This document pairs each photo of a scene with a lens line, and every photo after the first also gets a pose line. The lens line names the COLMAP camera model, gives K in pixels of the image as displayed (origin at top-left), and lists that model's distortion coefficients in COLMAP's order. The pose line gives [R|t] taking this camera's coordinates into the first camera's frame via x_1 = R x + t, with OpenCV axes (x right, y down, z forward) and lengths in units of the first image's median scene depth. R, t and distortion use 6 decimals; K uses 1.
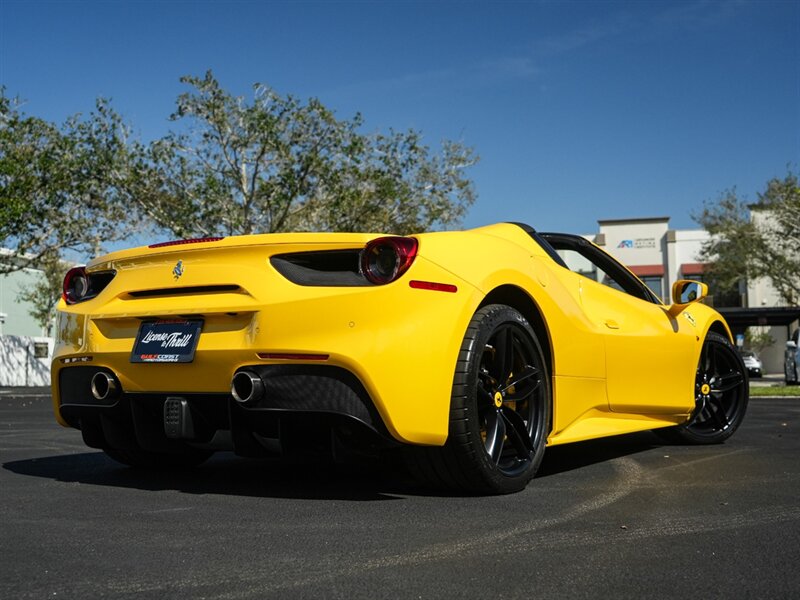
lens RADIAL K [[1021.2, 0, 354.3], [0, 1021.2, 278.9], [0, 0, 1]] dist [-0.002400, 0.043532]
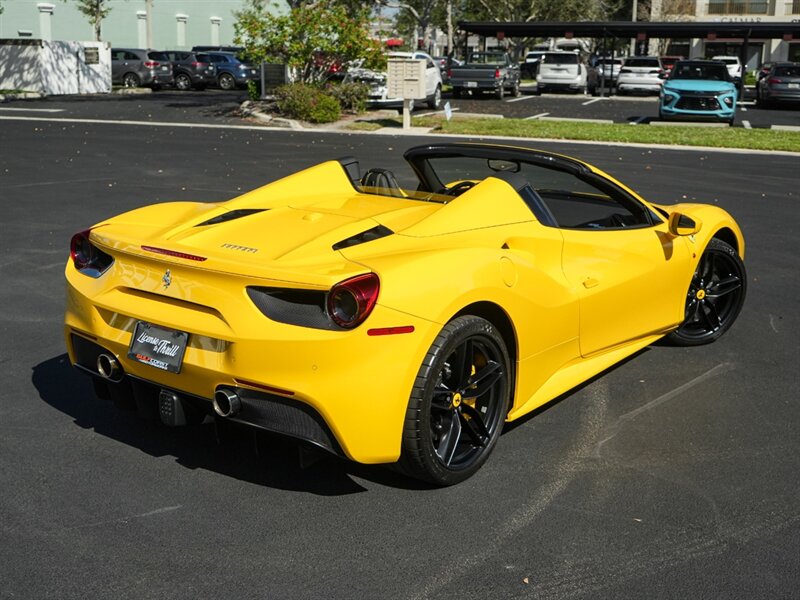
lens RADIAL K [[1065.3, 0, 357.8], [0, 1065.3, 319.3], [0, 0, 1]] dist [-0.003756, -0.011791]
pose [[0.997765, 0.036704, -0.055830, 0.079283], [-0.016546, 0.945305, 0.325767, -0.283922], [0.064733, -0.324115, 0.943800, -0.059197]]
